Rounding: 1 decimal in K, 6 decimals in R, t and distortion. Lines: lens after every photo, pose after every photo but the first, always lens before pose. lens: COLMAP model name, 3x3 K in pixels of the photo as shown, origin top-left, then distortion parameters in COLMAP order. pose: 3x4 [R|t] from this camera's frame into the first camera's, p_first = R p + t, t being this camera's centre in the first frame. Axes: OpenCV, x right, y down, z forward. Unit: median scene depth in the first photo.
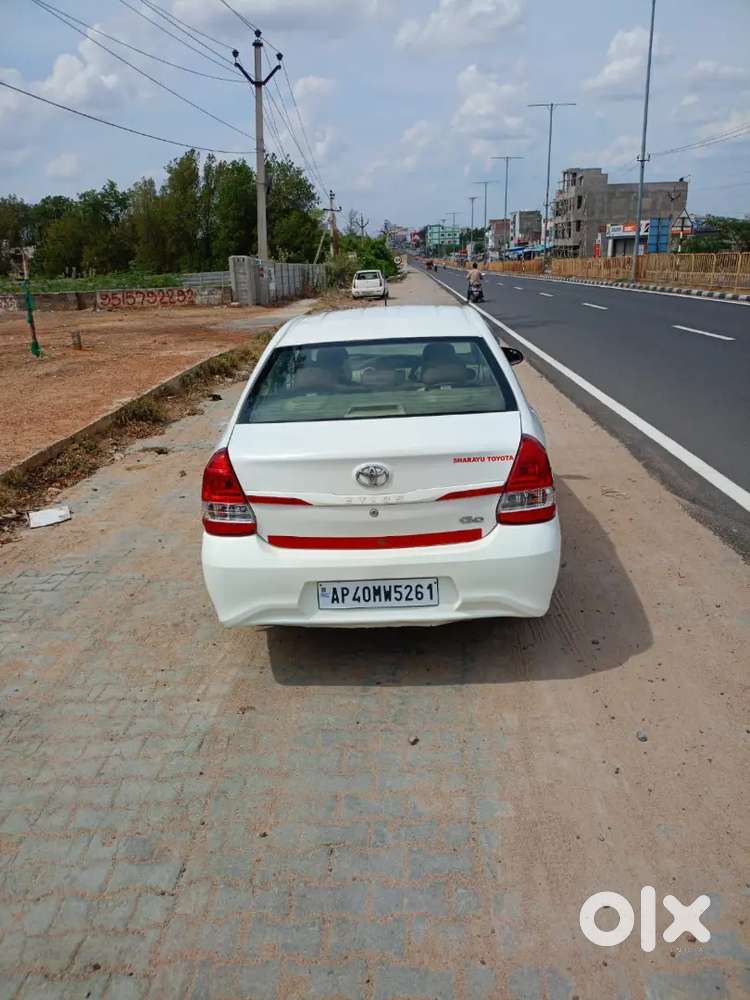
lens RADIAL K [[750.0, 0, 374.0], [0, 750.0, 427.4], [0, 0, 1]] dist [0.011291, -0.000718]
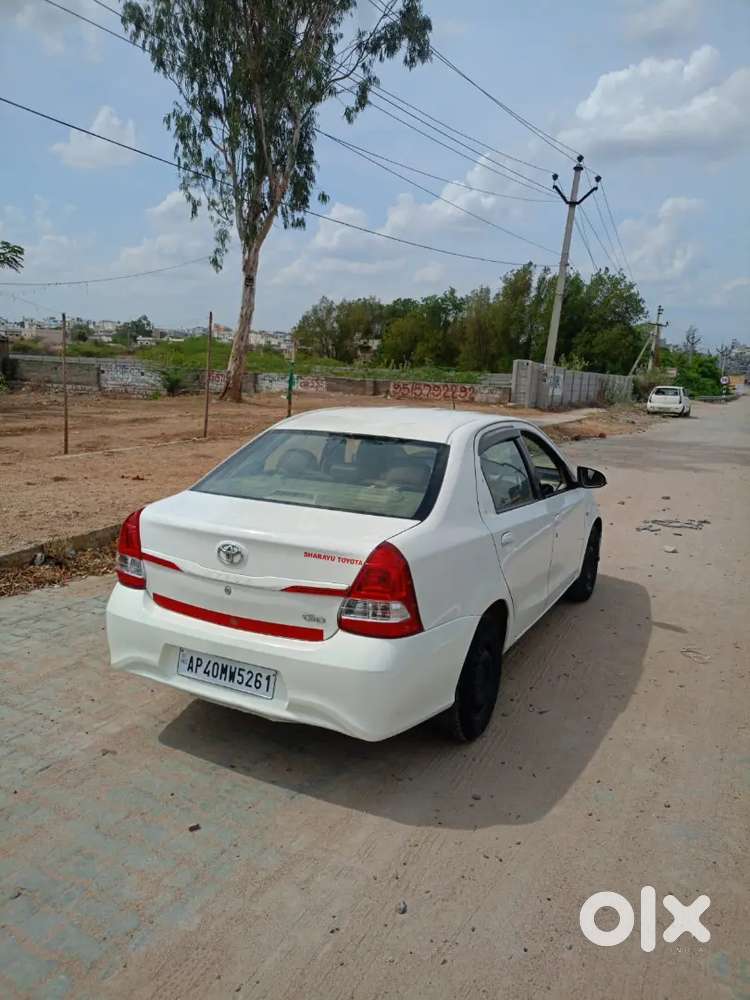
lens RADIAL K [[735.7, 0, 403.3], [0, 735.7, 430.8], [0, 0, 1]] dist [0.003995, -0.002357]
pose [[0.913962, 0.117378, -0.388454, 0.510092], [-0.166965, 0.981245, -0.096340, -0.038414], [0.369860, 0.152909, 0.916418, 0.112347]]
